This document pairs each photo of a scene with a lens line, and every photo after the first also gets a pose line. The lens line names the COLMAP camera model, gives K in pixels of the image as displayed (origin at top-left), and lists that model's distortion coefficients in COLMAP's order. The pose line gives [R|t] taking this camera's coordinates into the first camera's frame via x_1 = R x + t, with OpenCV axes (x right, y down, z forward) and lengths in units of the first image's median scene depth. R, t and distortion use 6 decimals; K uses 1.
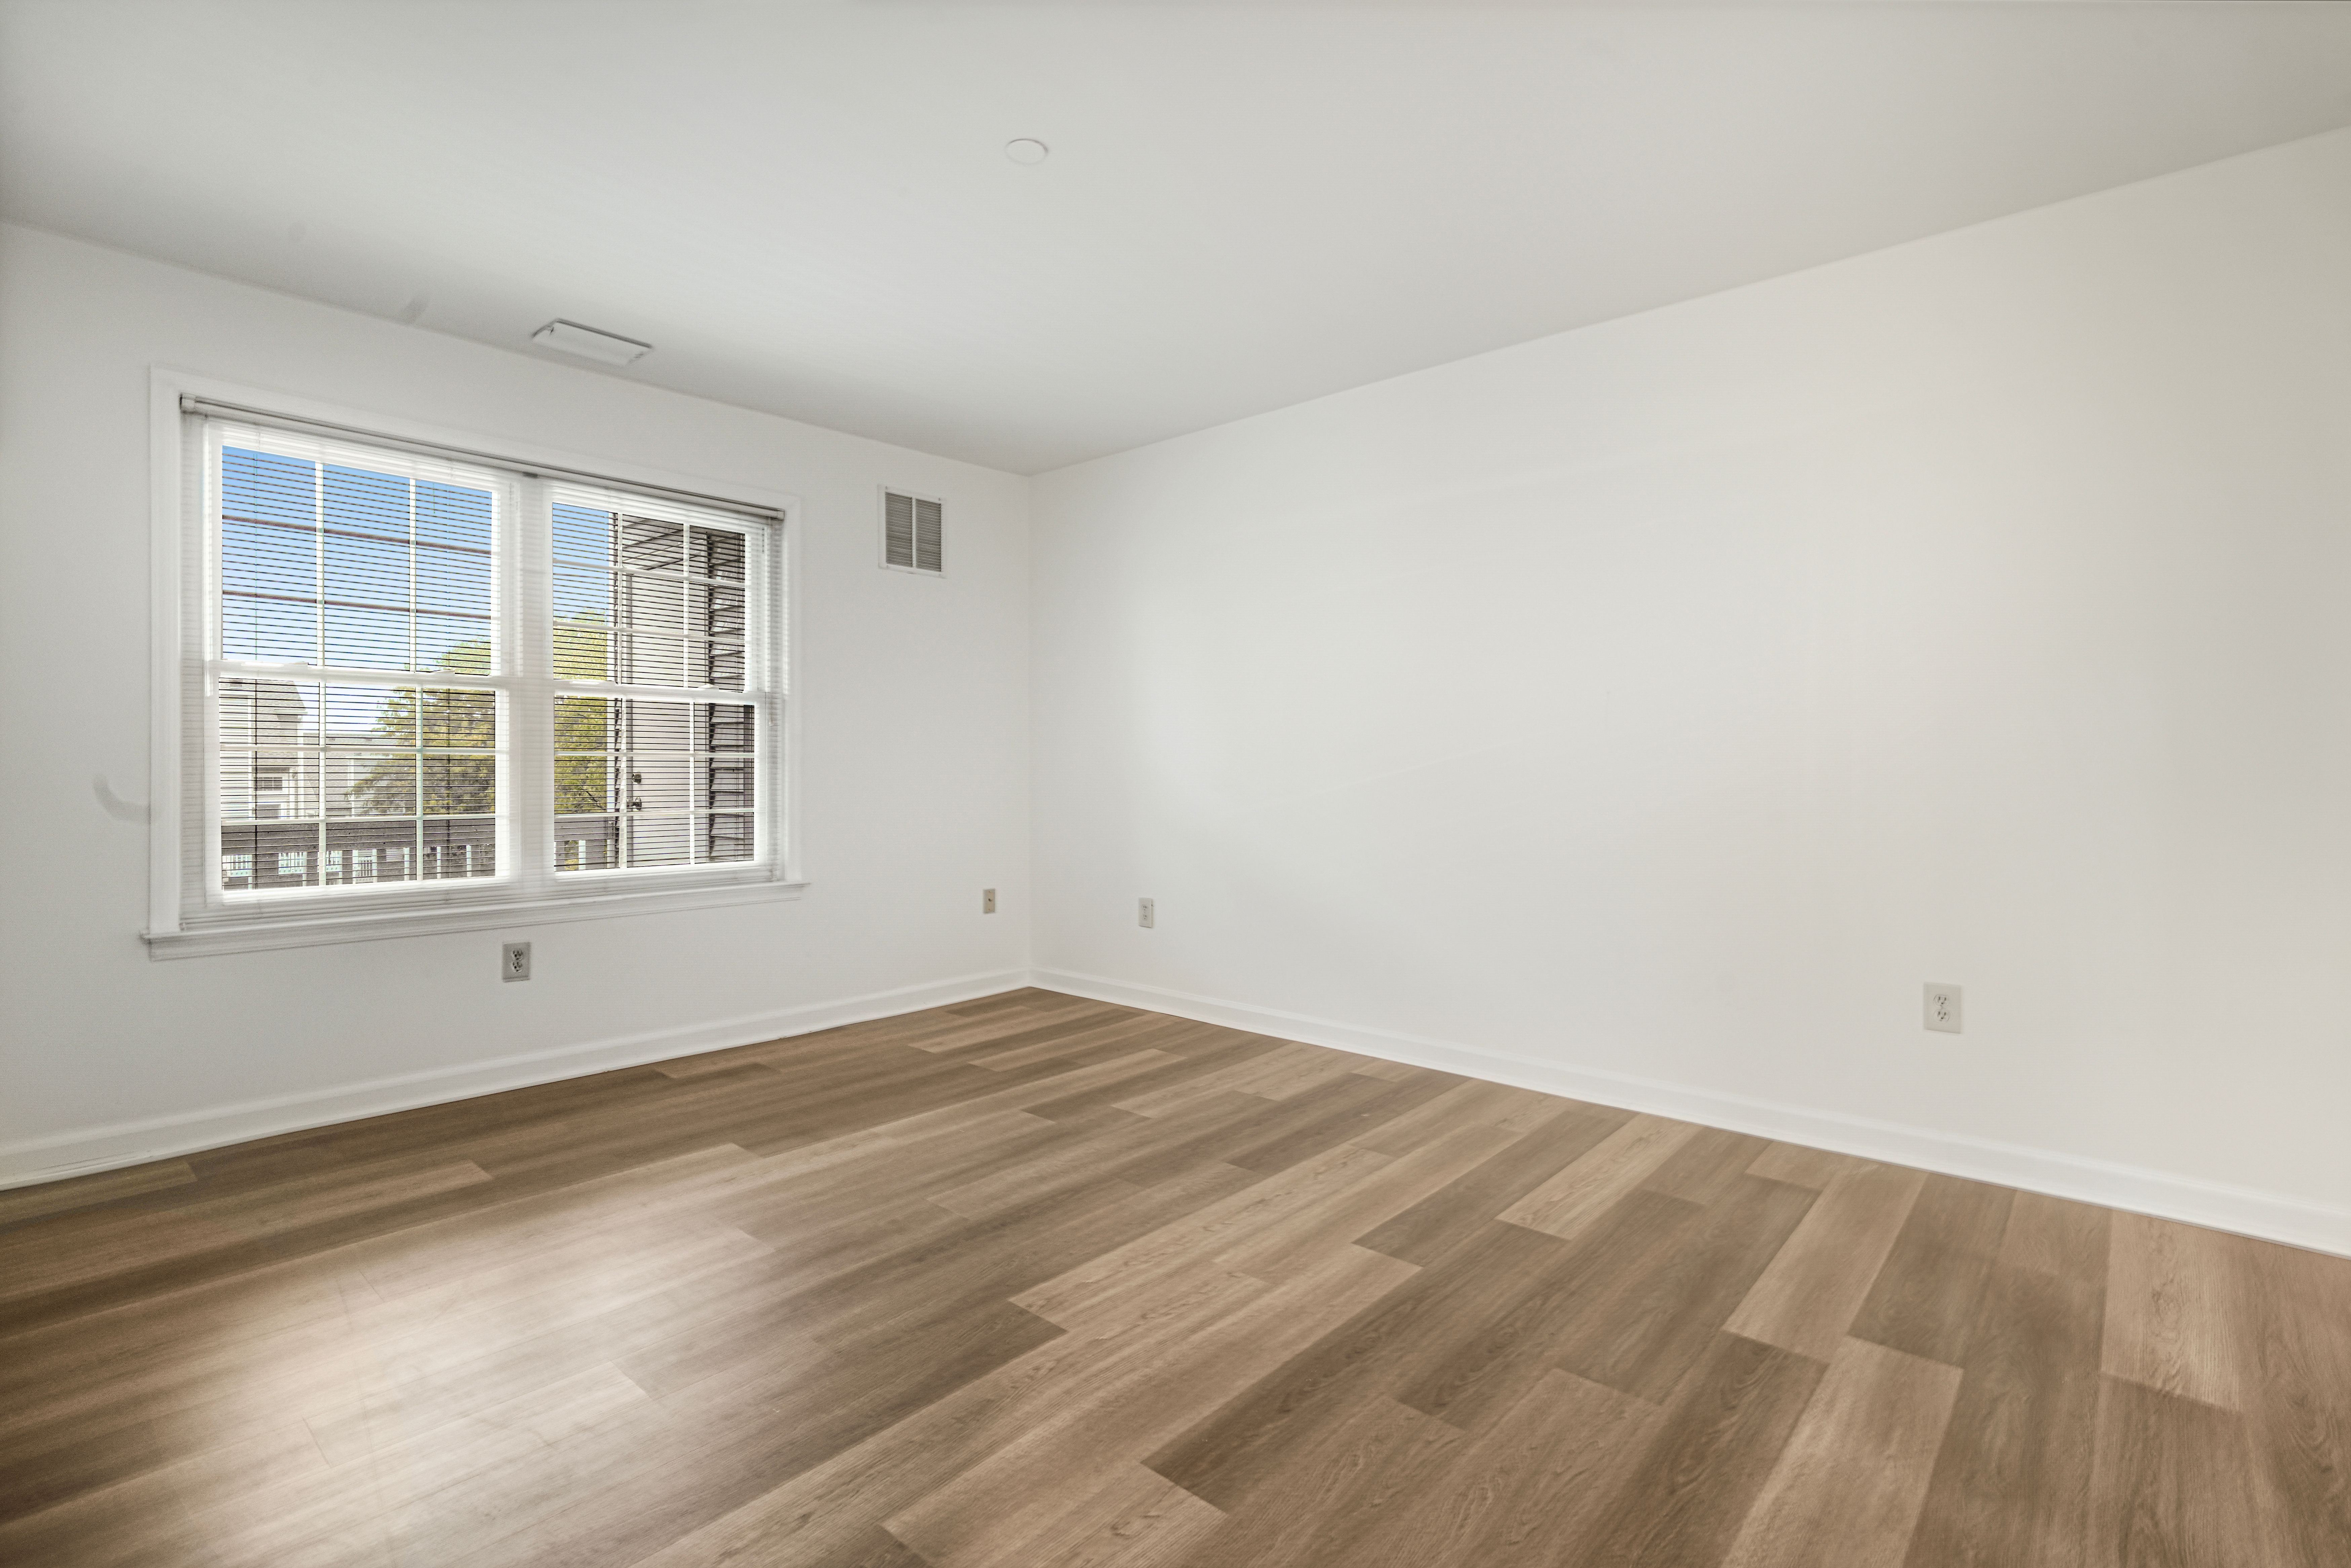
lens RADIAL K [[1095.9, 0, 1175.5], [0, 1095.9, 784.0], [0, 0, 1]] dist [0.000527, 0.000033]
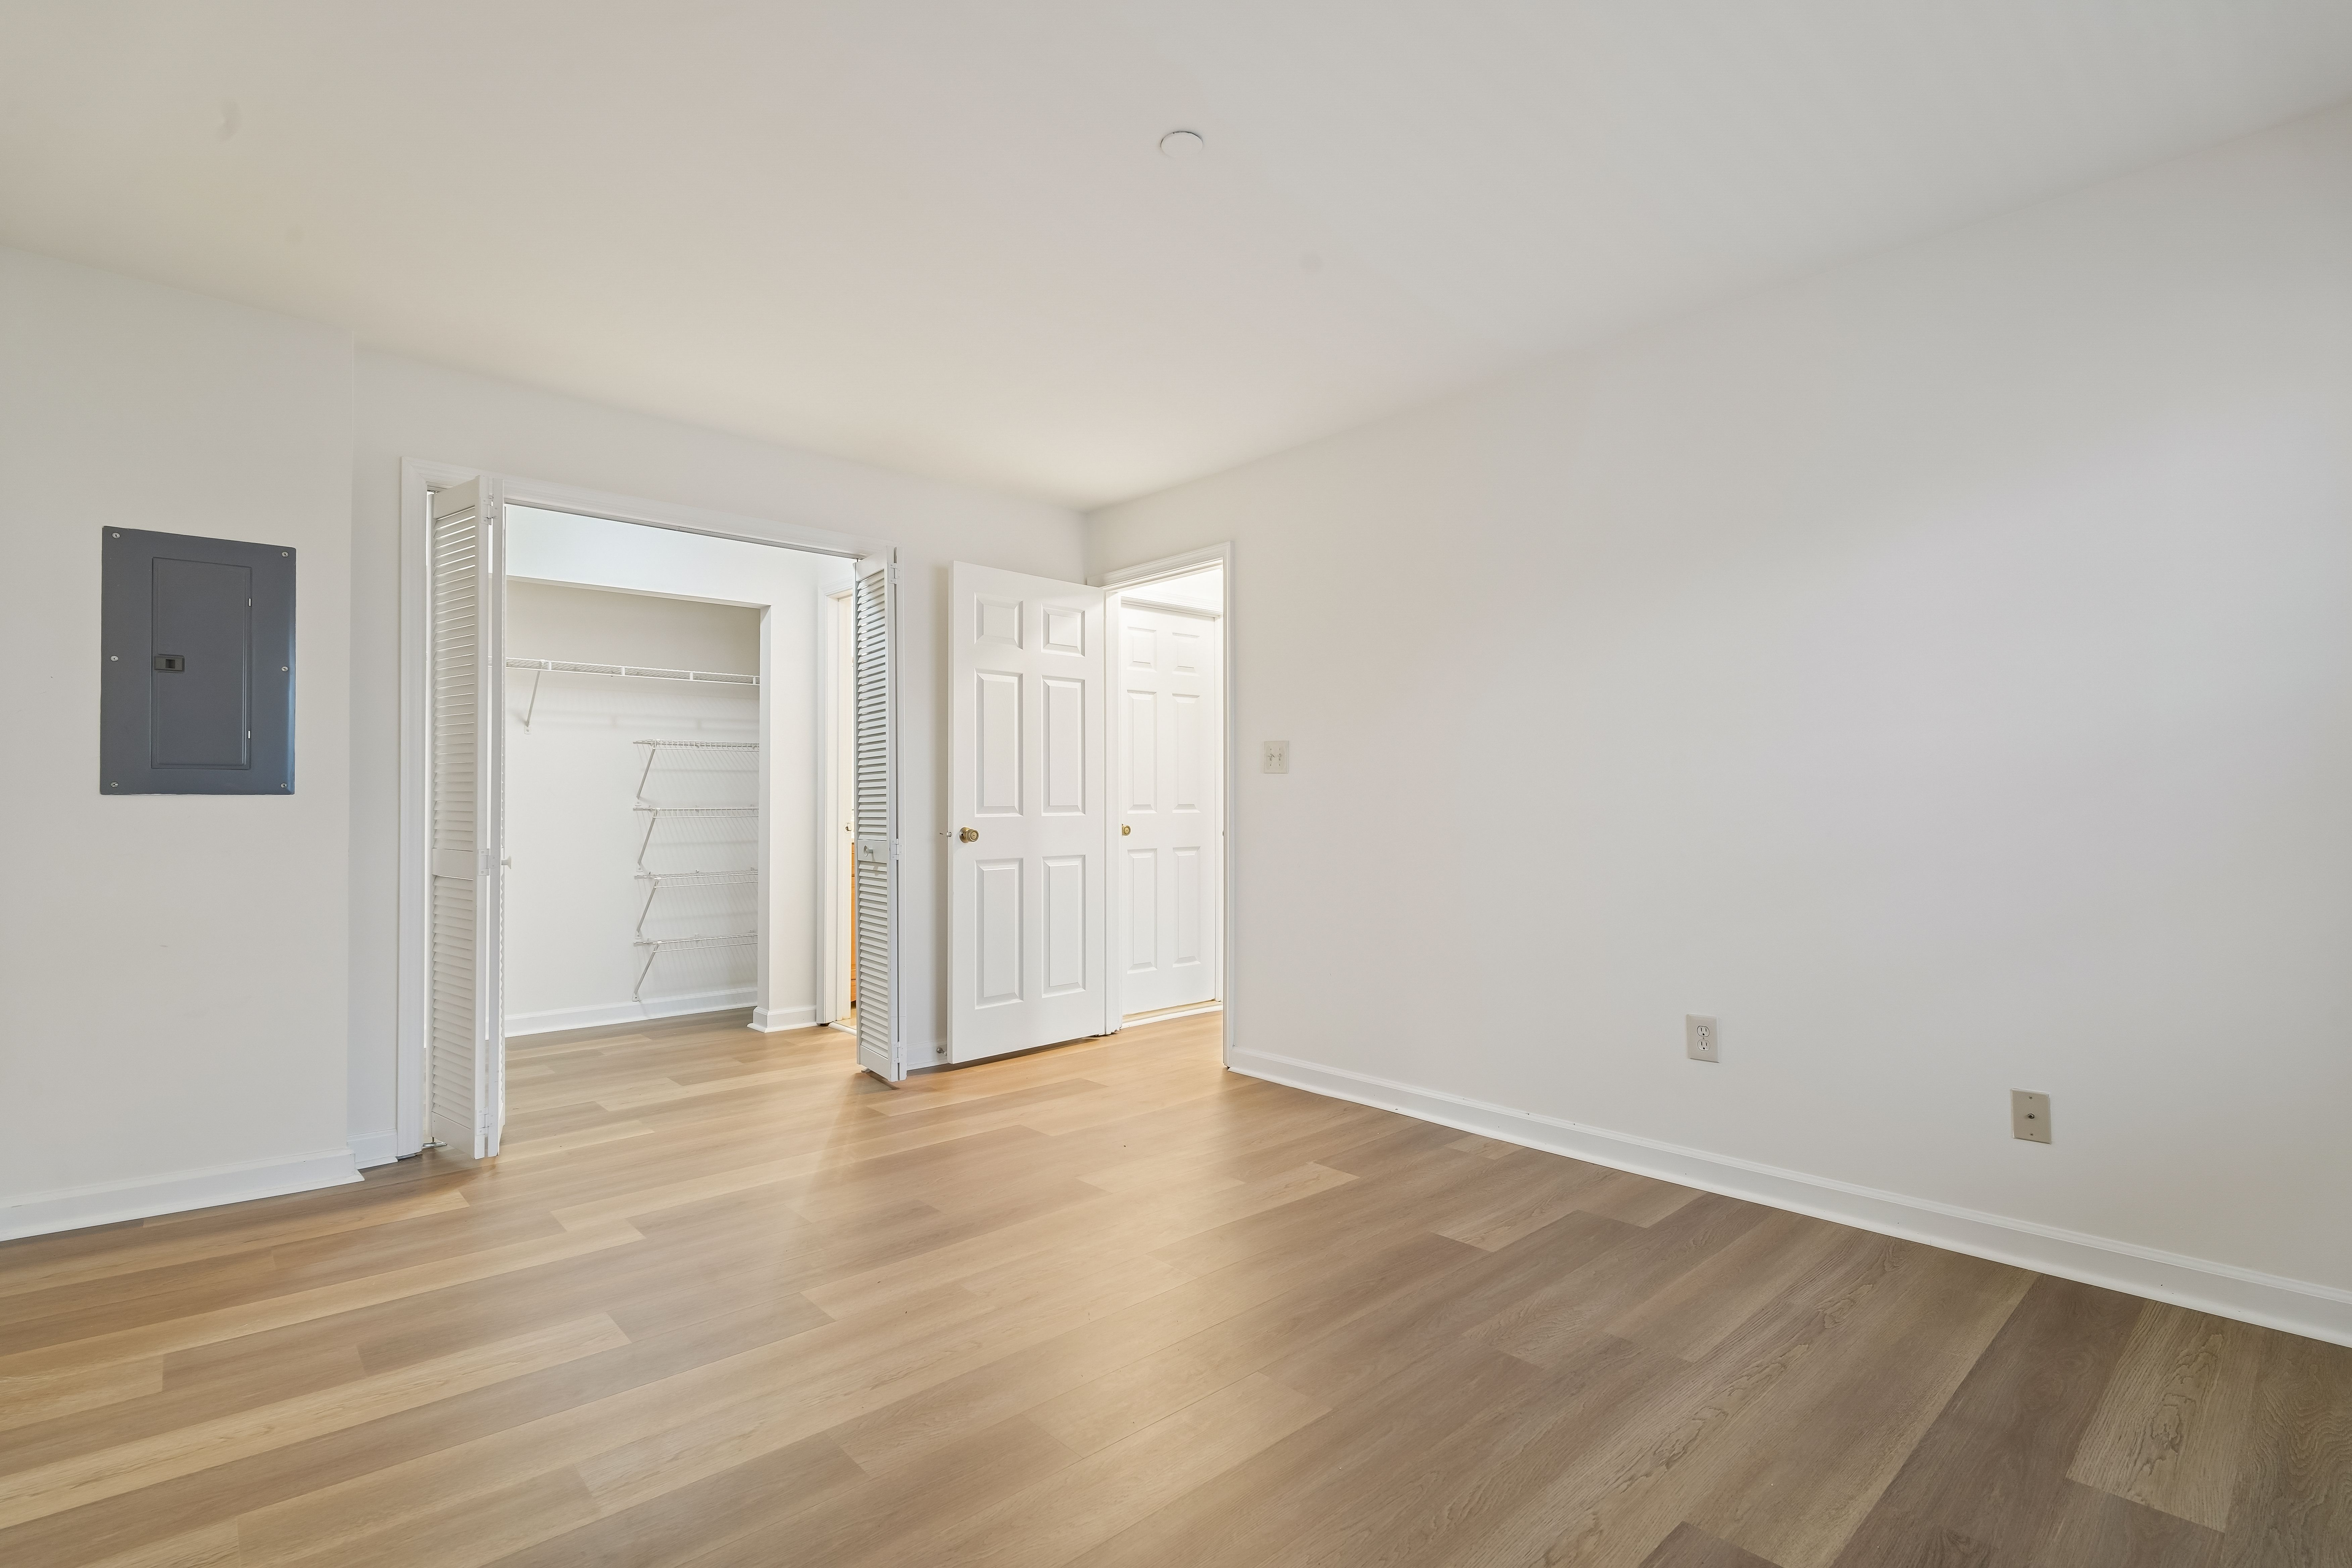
lens RADIAL K [[1096.4, 0, 1176.0], [0, 1096.4, 784.0], [0, 0, 1]] dist [0.000527, 0.000033]
pose [[-0.993964, 0.000629, 0.109708, -0.204548], [0.000589, 1.000000, -0.000397, -0.026691], [-0.109708, -0.000330, -0.993964, 1.726120]]
